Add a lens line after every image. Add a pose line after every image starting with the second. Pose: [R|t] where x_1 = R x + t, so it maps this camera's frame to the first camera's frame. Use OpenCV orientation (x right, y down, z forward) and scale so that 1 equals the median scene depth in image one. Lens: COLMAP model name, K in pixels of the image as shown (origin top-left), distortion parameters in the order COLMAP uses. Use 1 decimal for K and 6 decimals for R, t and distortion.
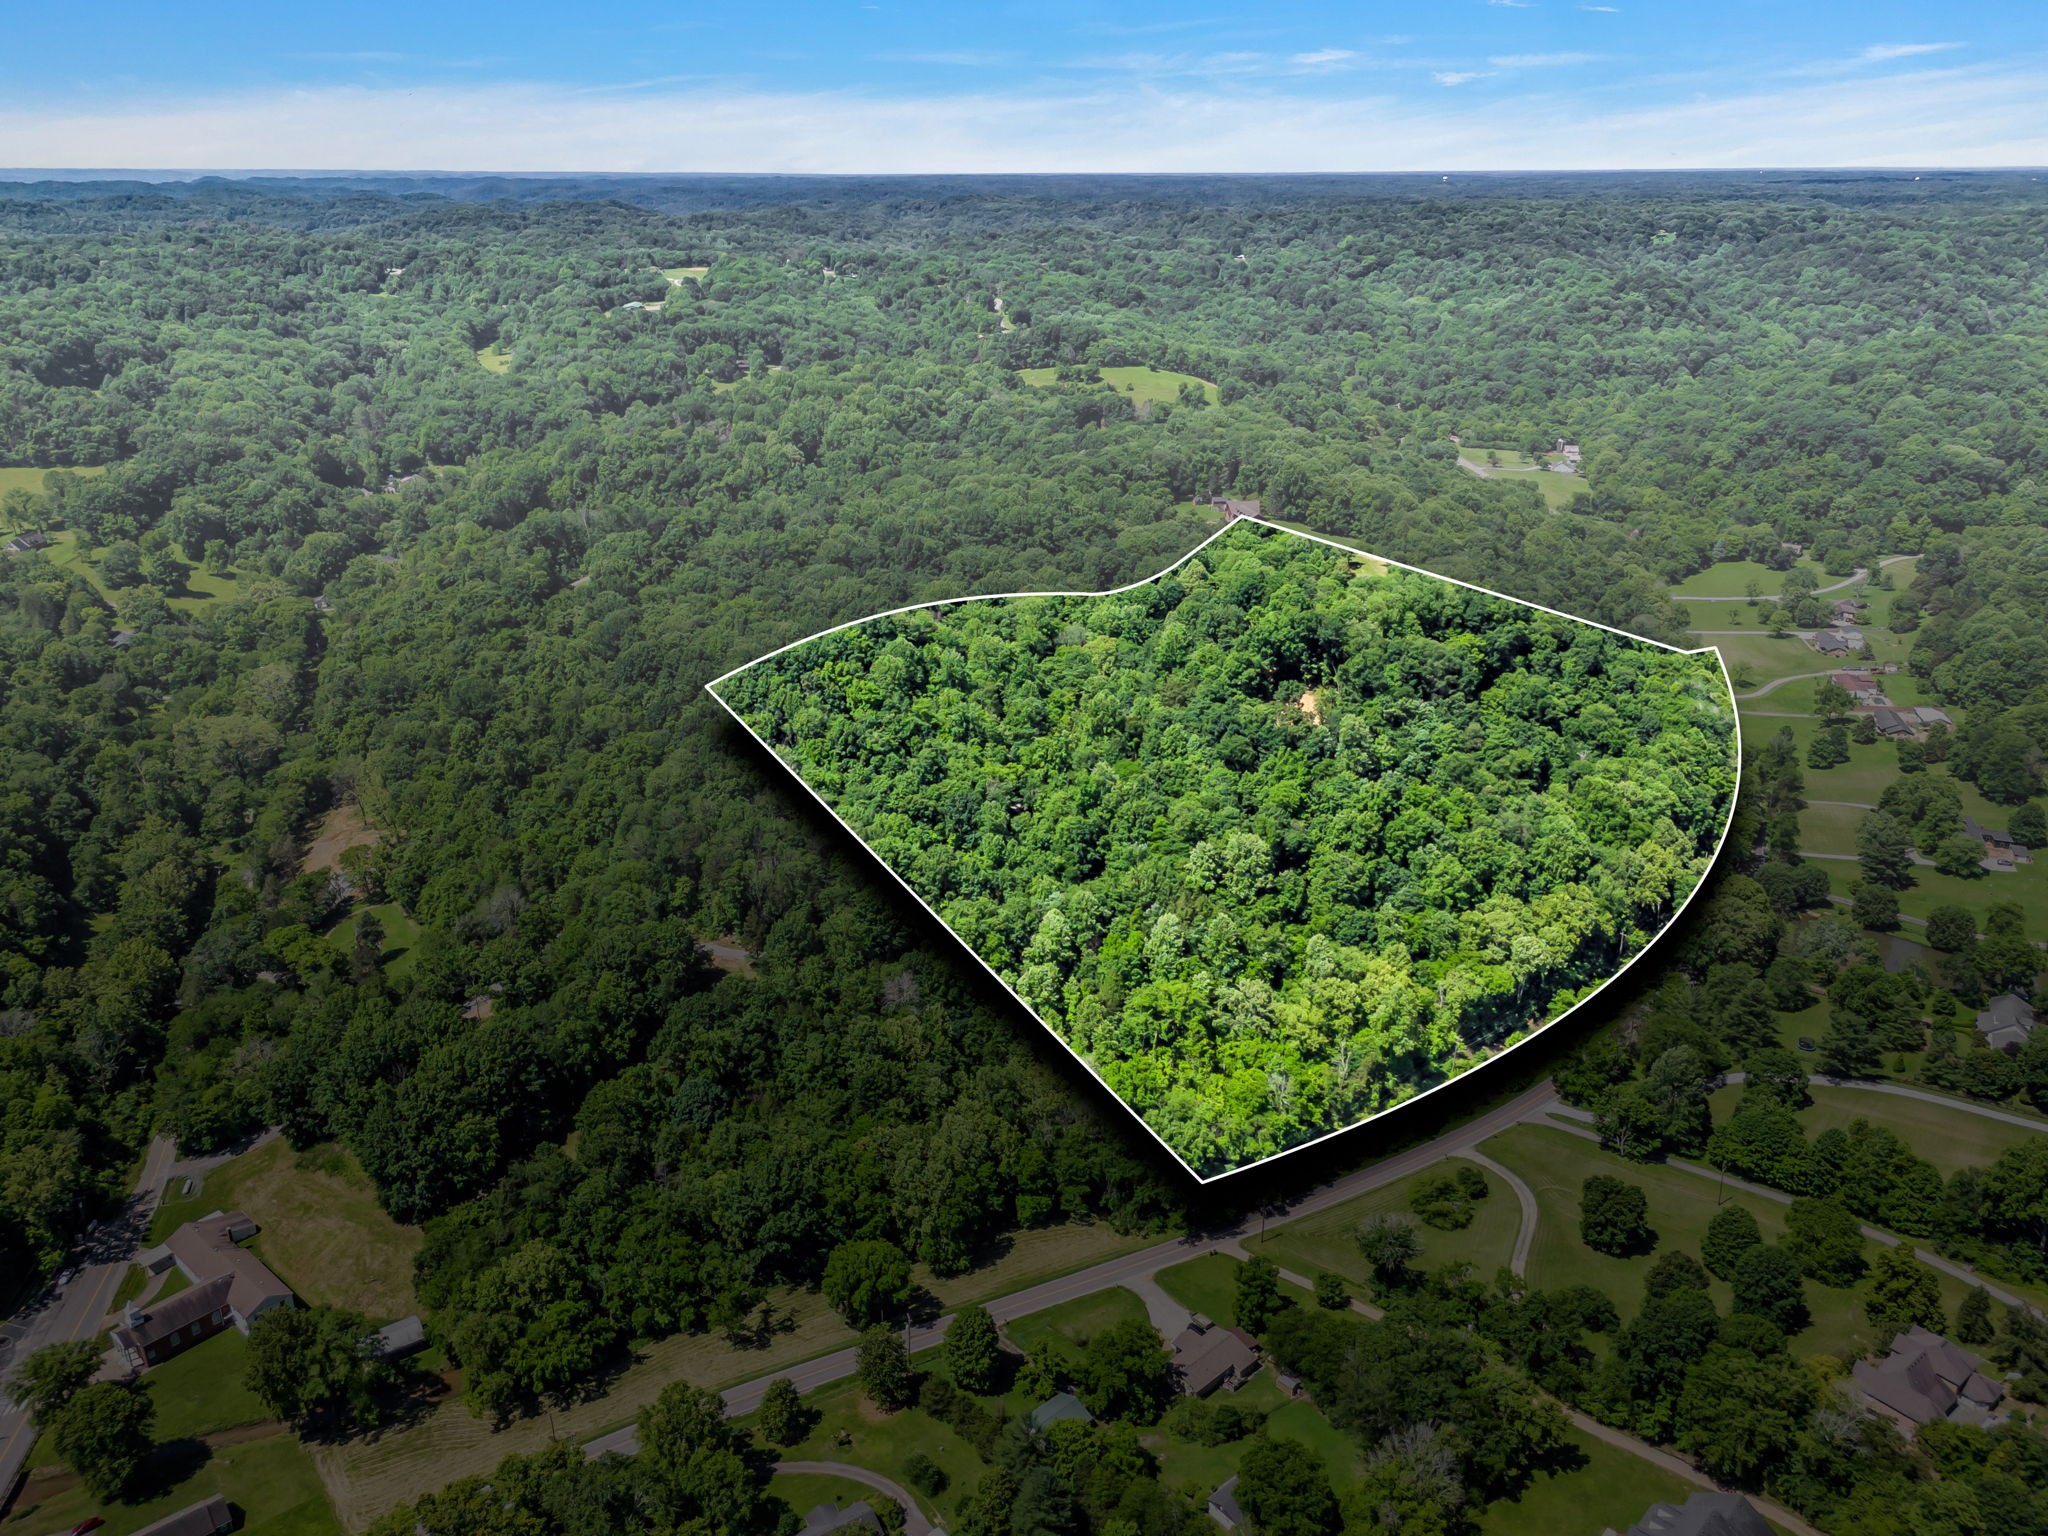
lens RADIAL K [[1655.5, 0, 1014.2], [0, 1655.5, 765.3], [0, 0, 1]] dist [0.082189, -0.090750]
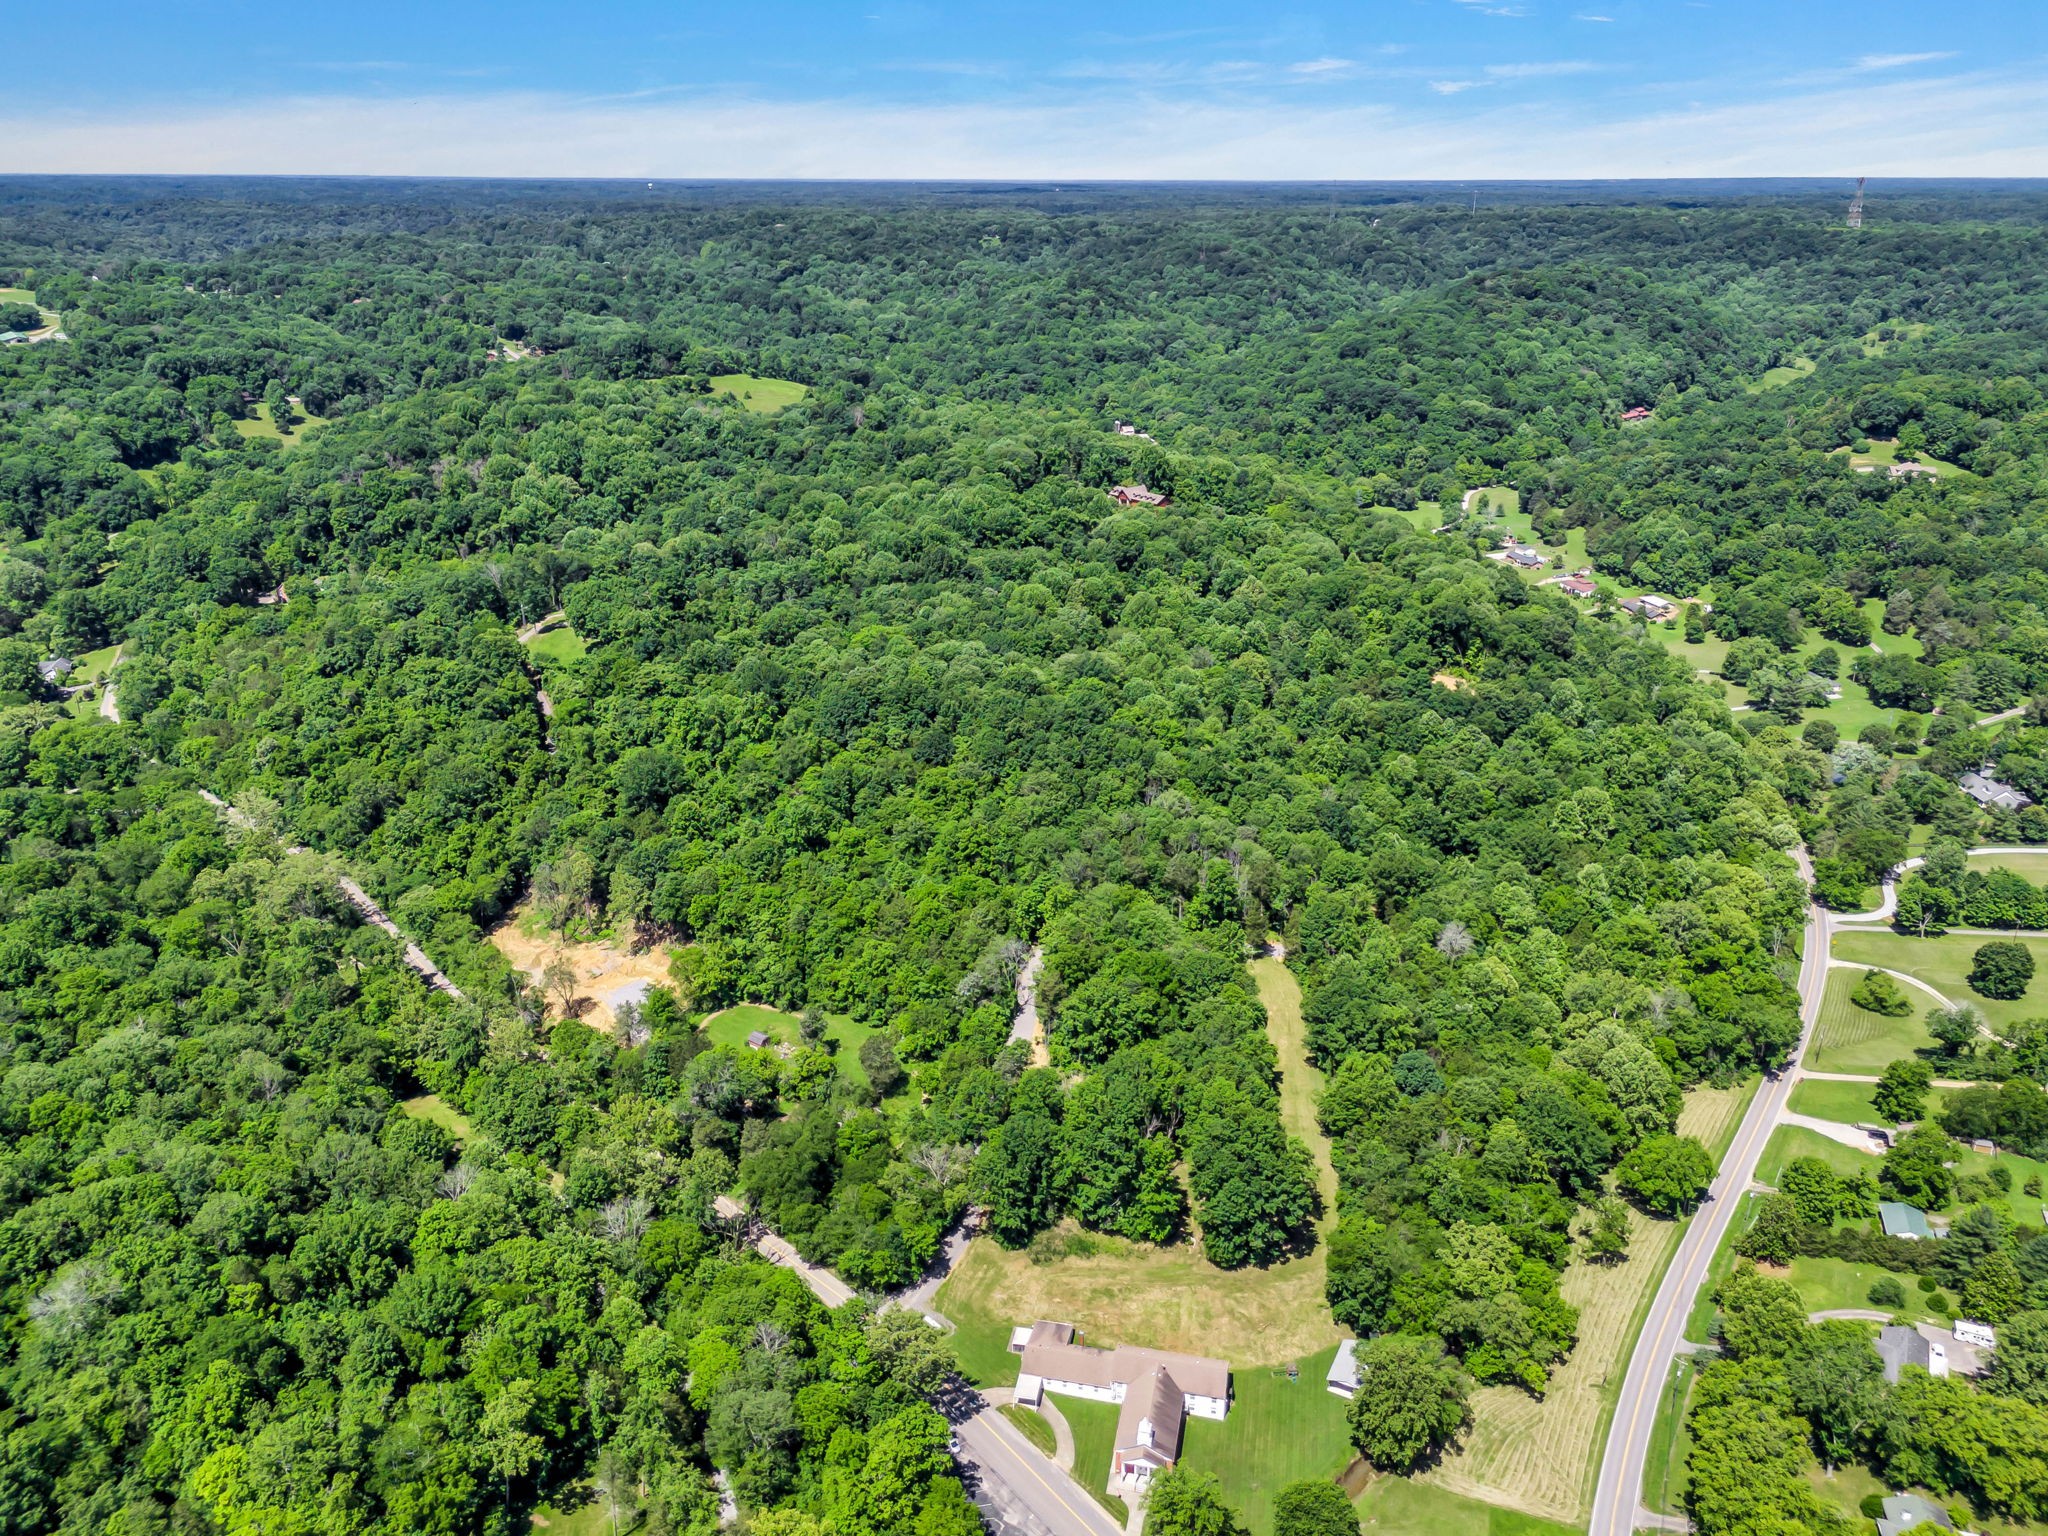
lens RADIAL K [[1655.5, 0, 1014.2], [0, 1655.5, 765.3], [0, 0, 1]] dist [0.082189, -0.090750]
pose [[0.854063, -0.170488, 0.491437, -3.291570], [0.170679, 0.984305, 0.044852, -0.306593], [-0.491371, 0.045571, 0.869757, 0.793071]]
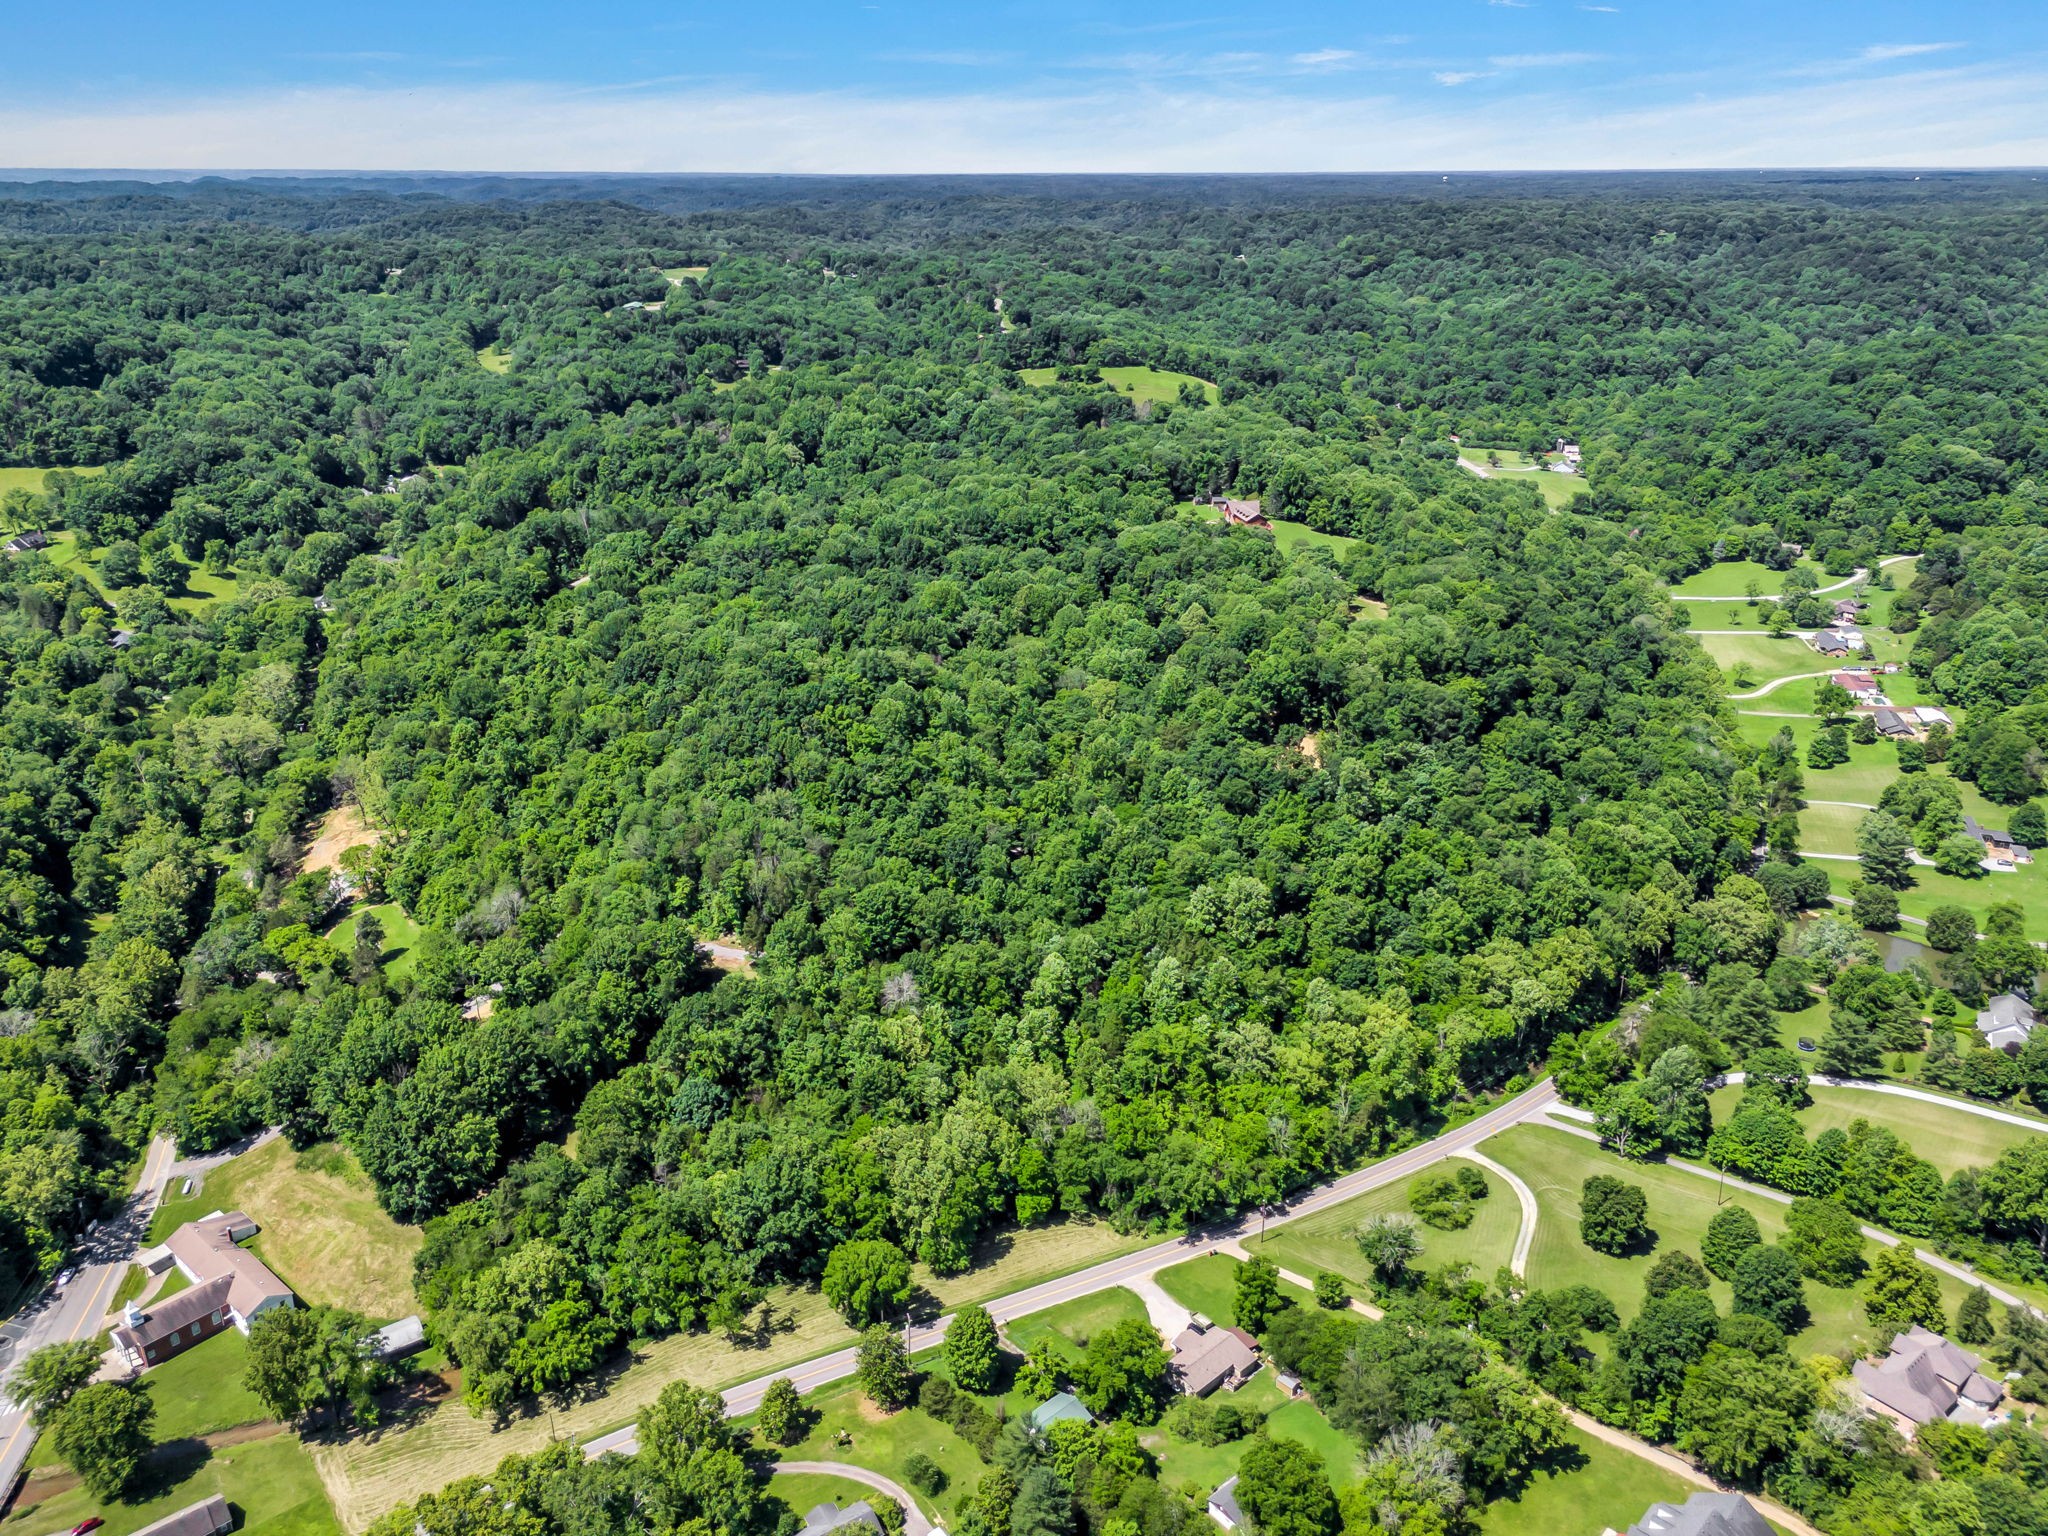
lens RADIAL K [[1655.5, 0, 1014.2], [0, 1655.5, 765.3], [0, 0, 1]] dist [0.082189, -0.090750]
pose [[1.000000, 0.000114, -0.000069, -0.000130], [-0.000114, 0.999997, 0.002609, -0.028753], [0.000069, -0.002609, 0.999997, -0.000017]]
